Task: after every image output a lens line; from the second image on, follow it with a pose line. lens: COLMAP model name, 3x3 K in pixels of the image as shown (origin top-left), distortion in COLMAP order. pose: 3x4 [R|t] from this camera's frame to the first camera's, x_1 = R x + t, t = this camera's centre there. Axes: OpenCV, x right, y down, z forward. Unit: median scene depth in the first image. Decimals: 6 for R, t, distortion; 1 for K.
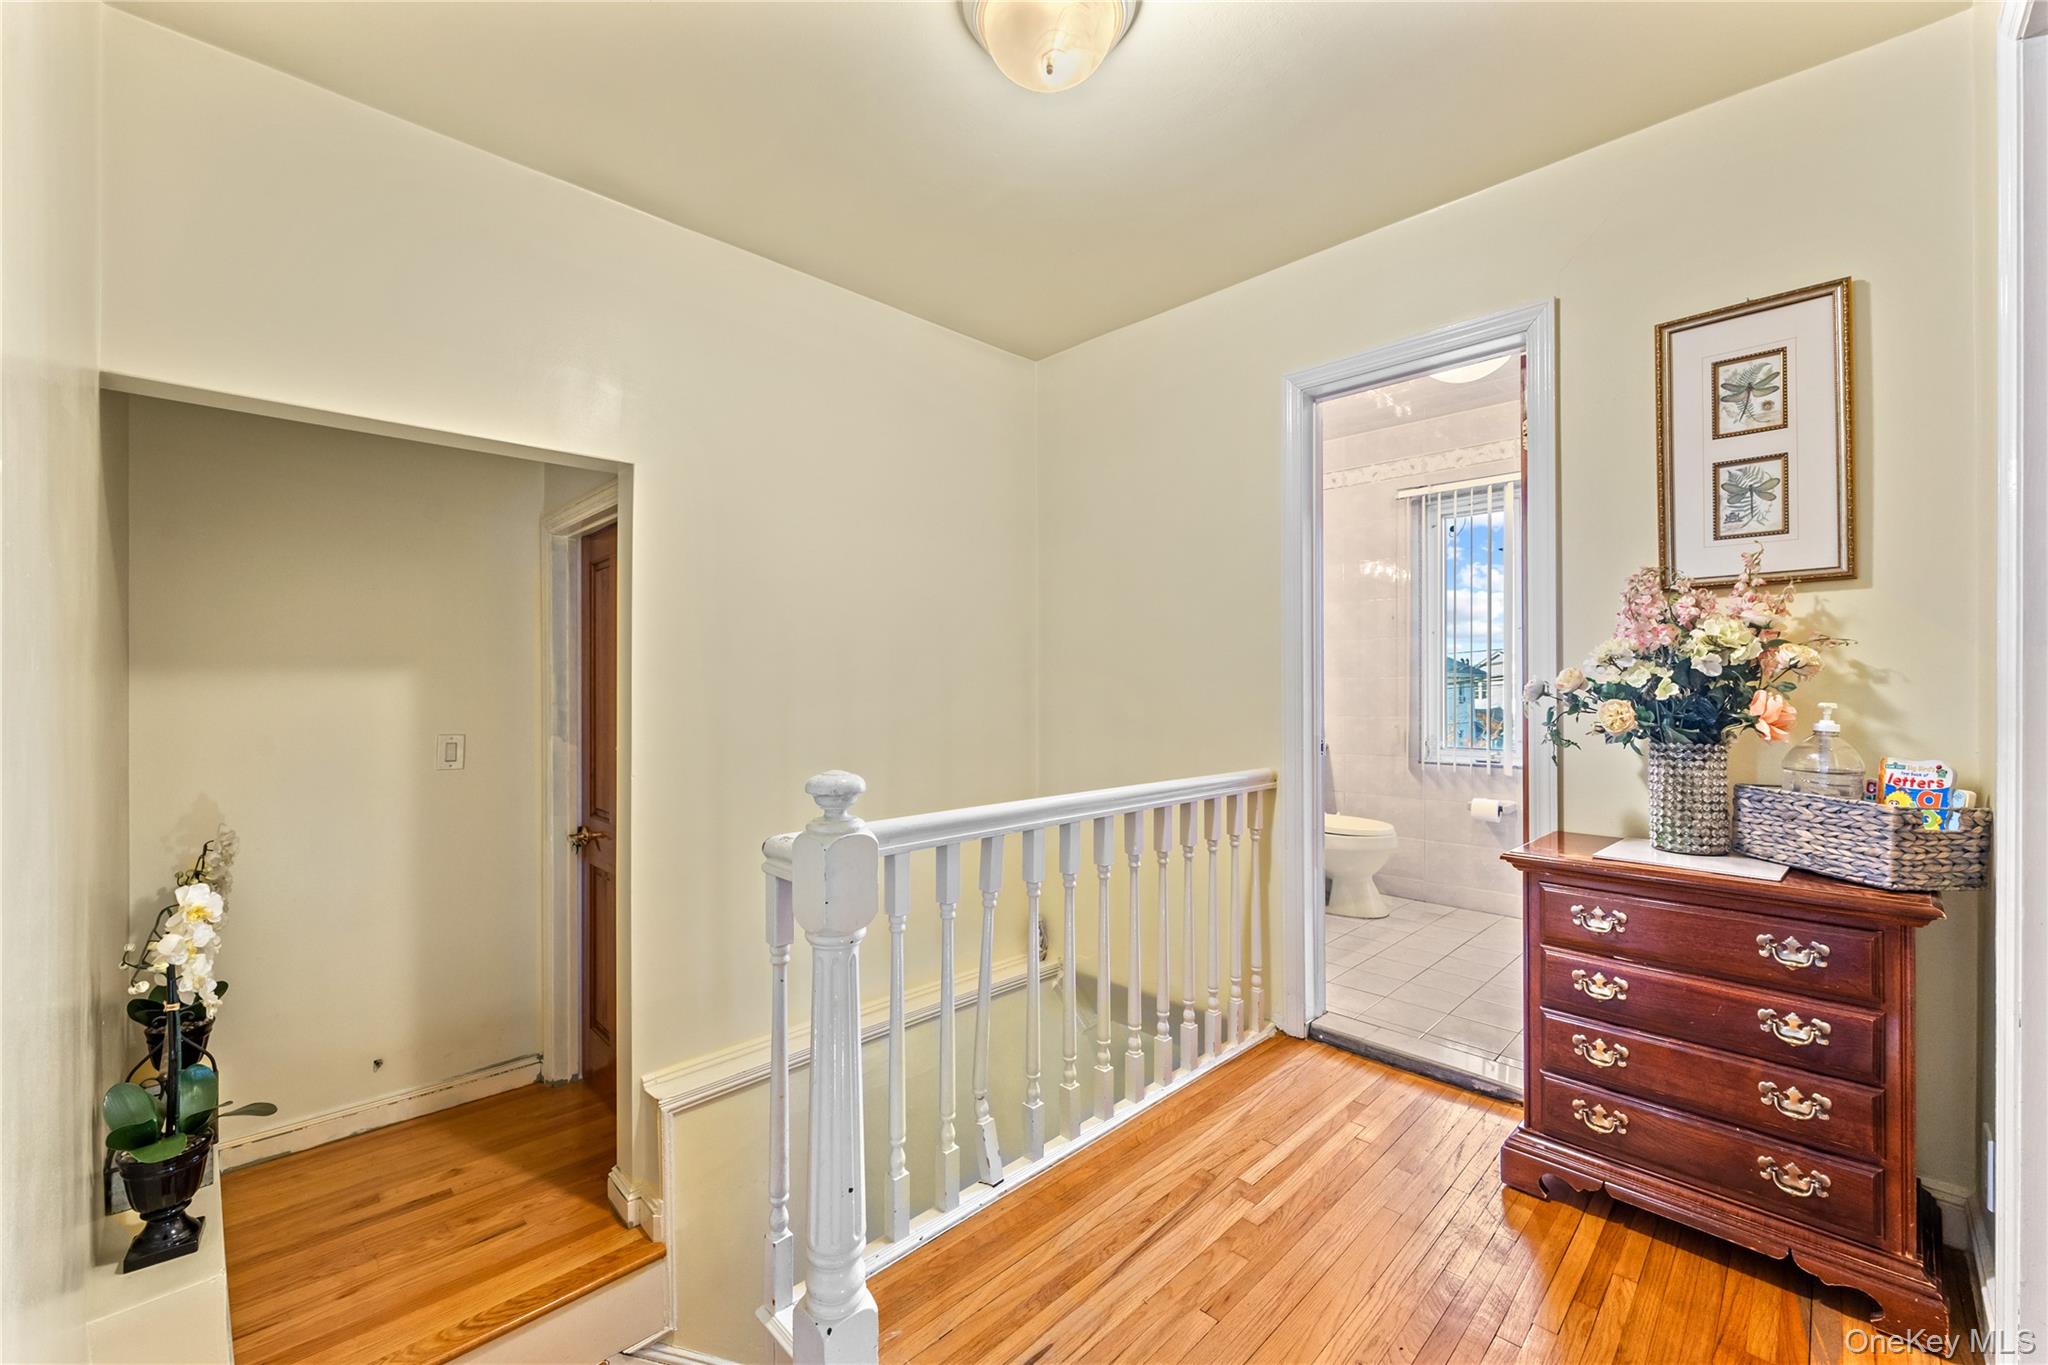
lens RADIAL K [[831.6, 0, 1033.9], [0, 831.6, 677.5], [0, 0, 1]] dist [-0.001425, -0.000243]
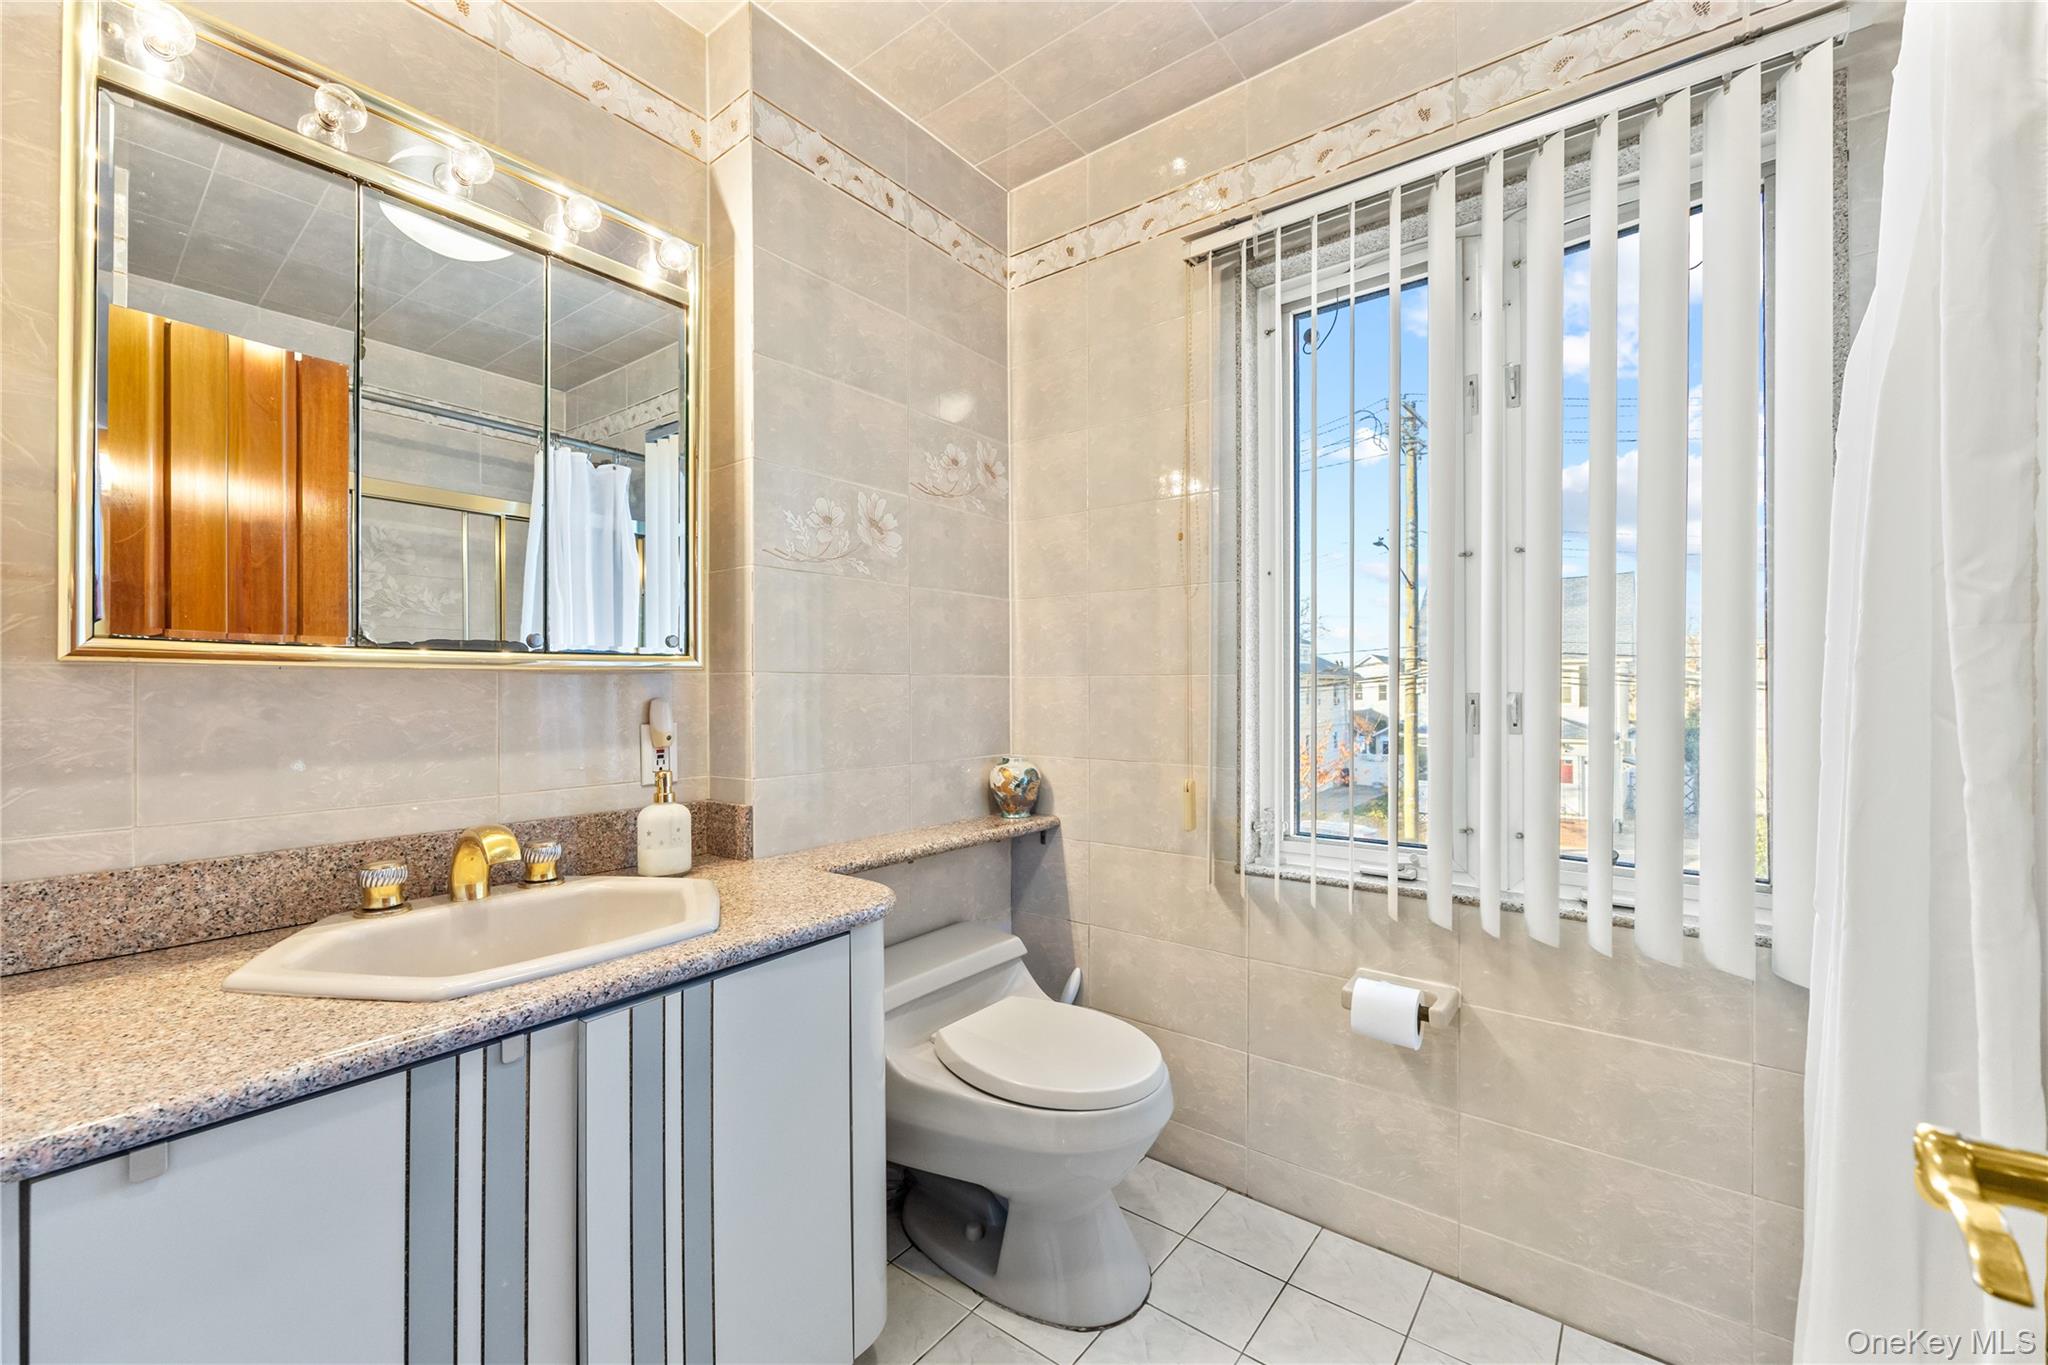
lens RADIAL K [[831.6, 0, 1033.9], [0, 831.6, 677.5], [0, 0, 1]] dist [-0.001425, -0.000243]
pose [[0.992100, -0.001428, 0.125444, 0.312735], [0.001299, 0.999999, 0.001112, 0.001164], [-0.125445, -0.000940, 0.992100, 0.599838]]
